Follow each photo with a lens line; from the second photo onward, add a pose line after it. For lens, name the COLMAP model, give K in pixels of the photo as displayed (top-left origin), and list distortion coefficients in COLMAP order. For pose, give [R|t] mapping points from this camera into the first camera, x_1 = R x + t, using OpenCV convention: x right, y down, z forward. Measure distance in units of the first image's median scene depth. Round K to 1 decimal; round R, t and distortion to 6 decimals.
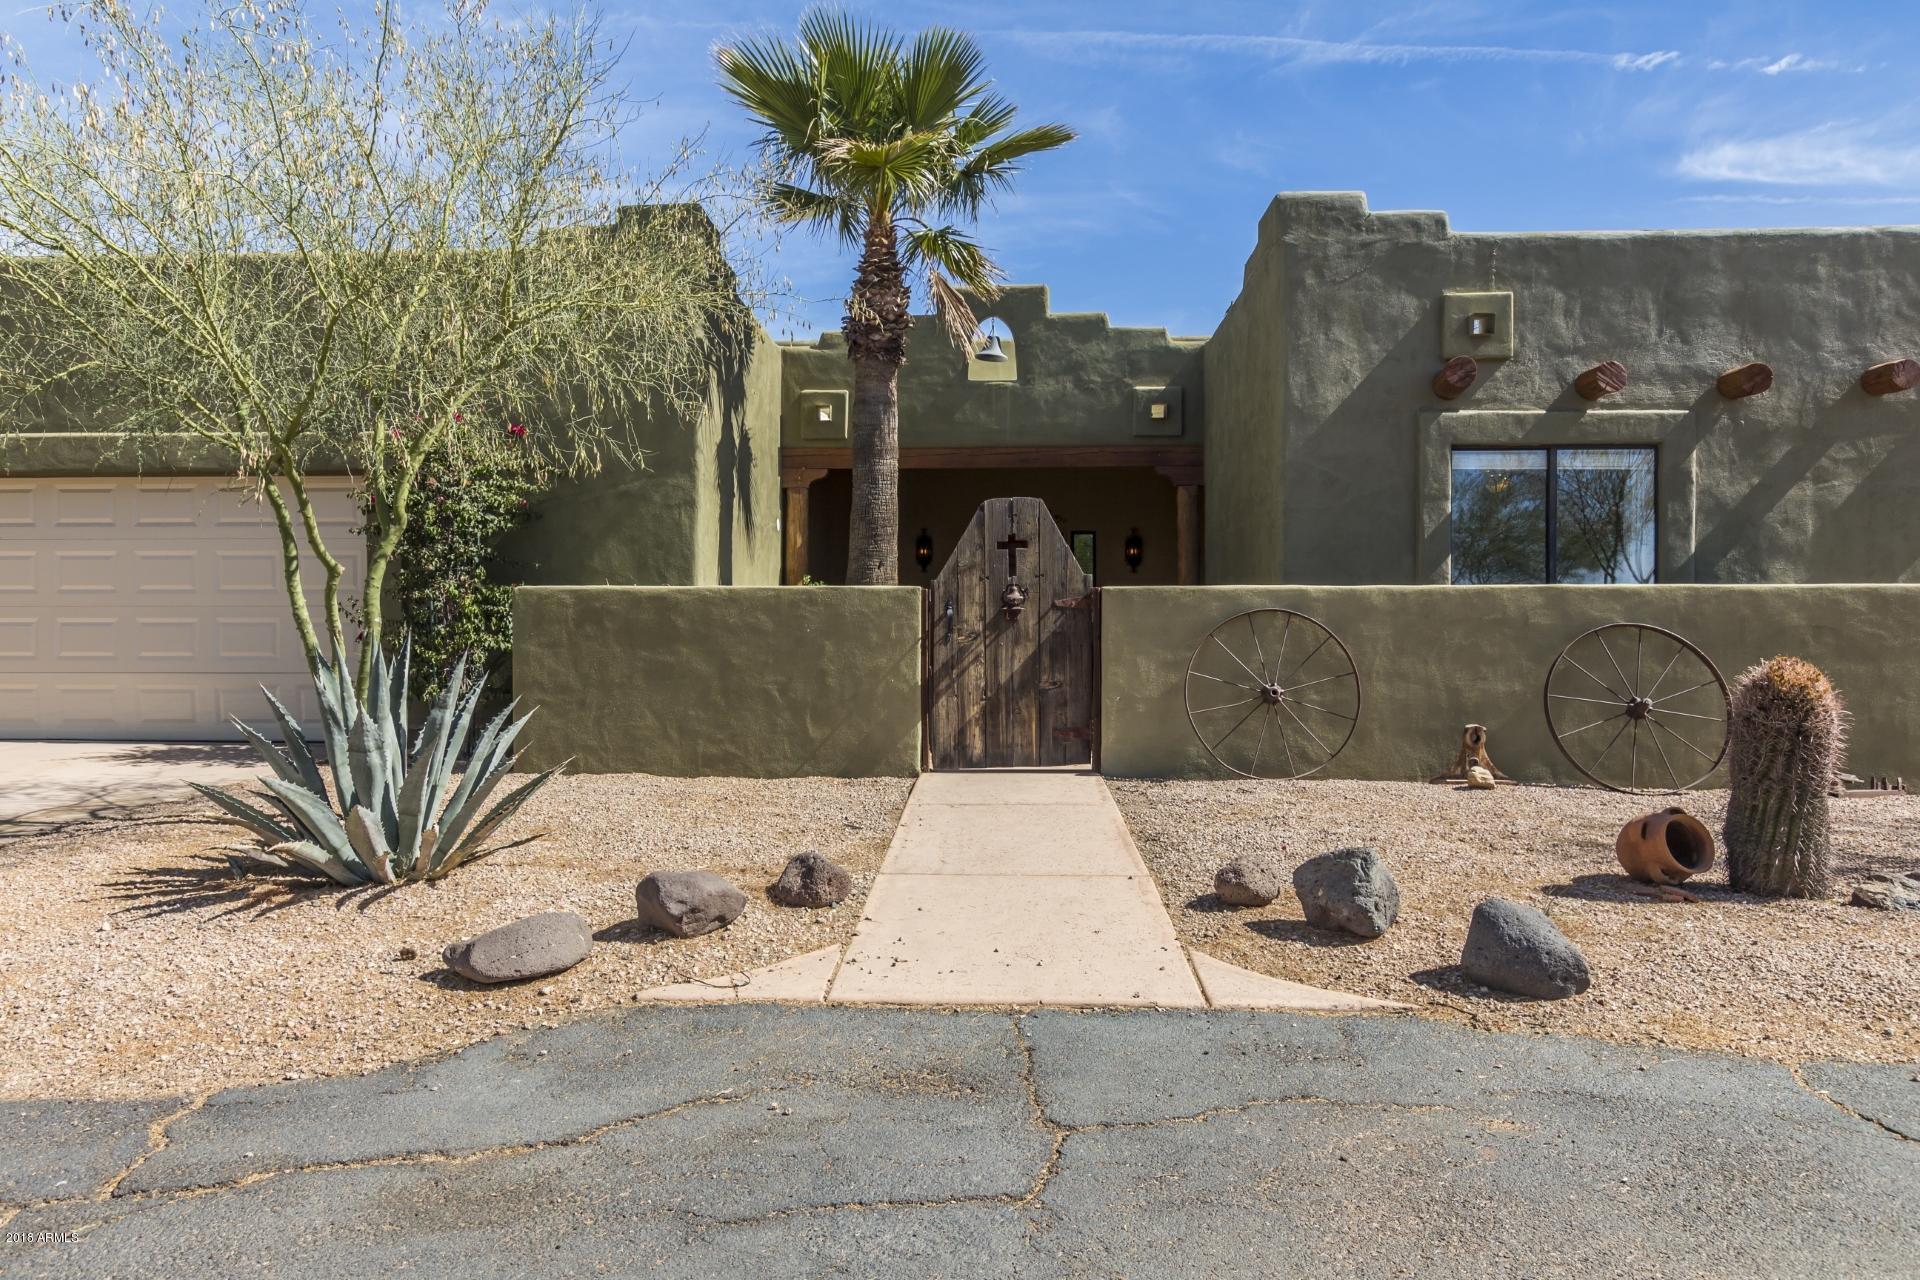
lens RADIAL K [[1257.3, 0, 960.1], [0, 1257.3, 643.0], [0, 0, 1]] dist [0.015533, -0.001843]
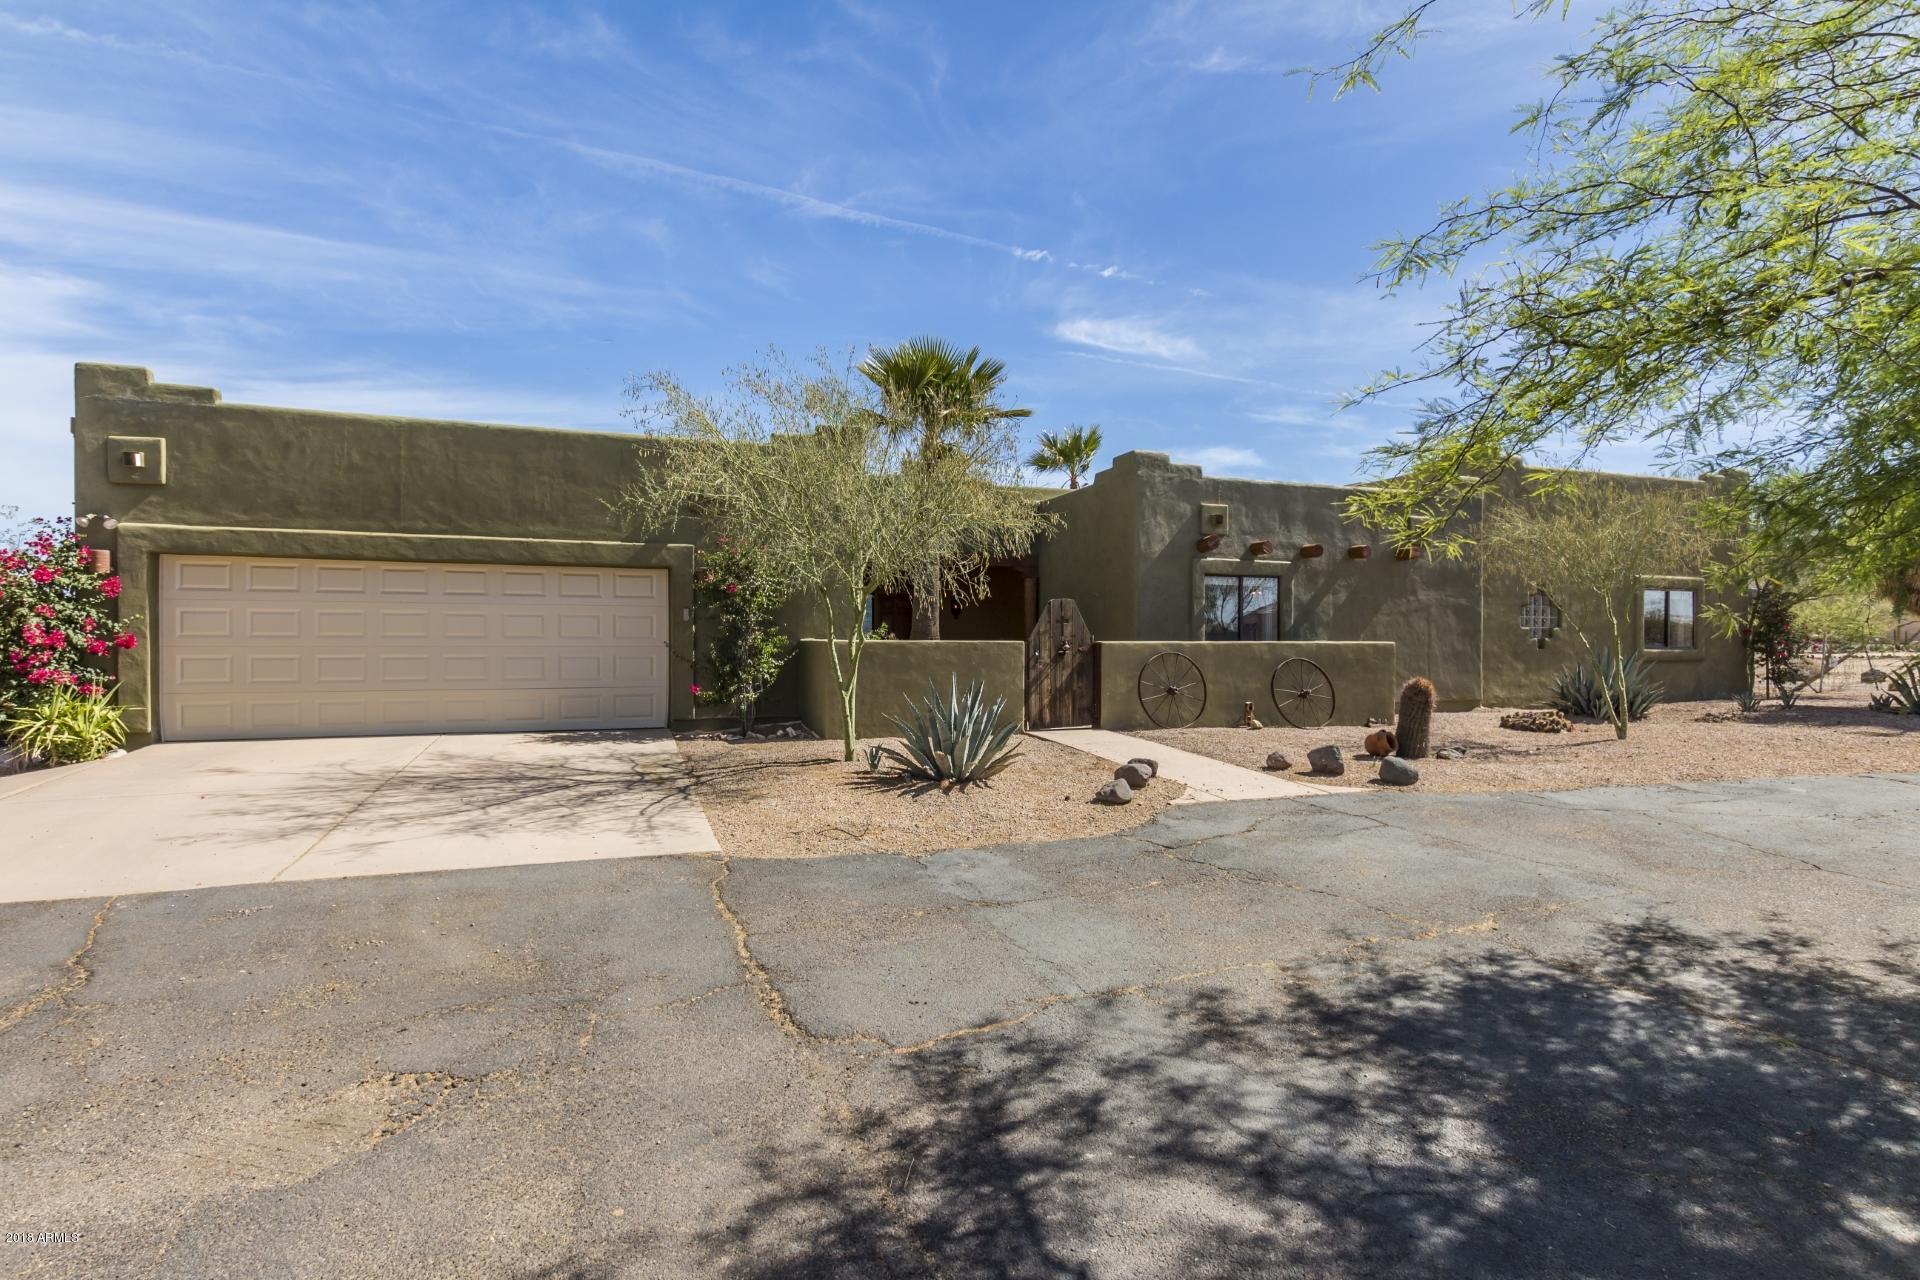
lens RADIAL K [[933.9, 0, 959.4], [0, 933.9, 643.5], [0, 0, 1]] dist [0.009957, 0.001361]
pose [[0.923397, 0.002342, 0.383839, -0.619655], [-0.000540, 0.999988, -0.004802, -0.029203], [-0.383846, 0.004227, 0.923387, -0.324008]]
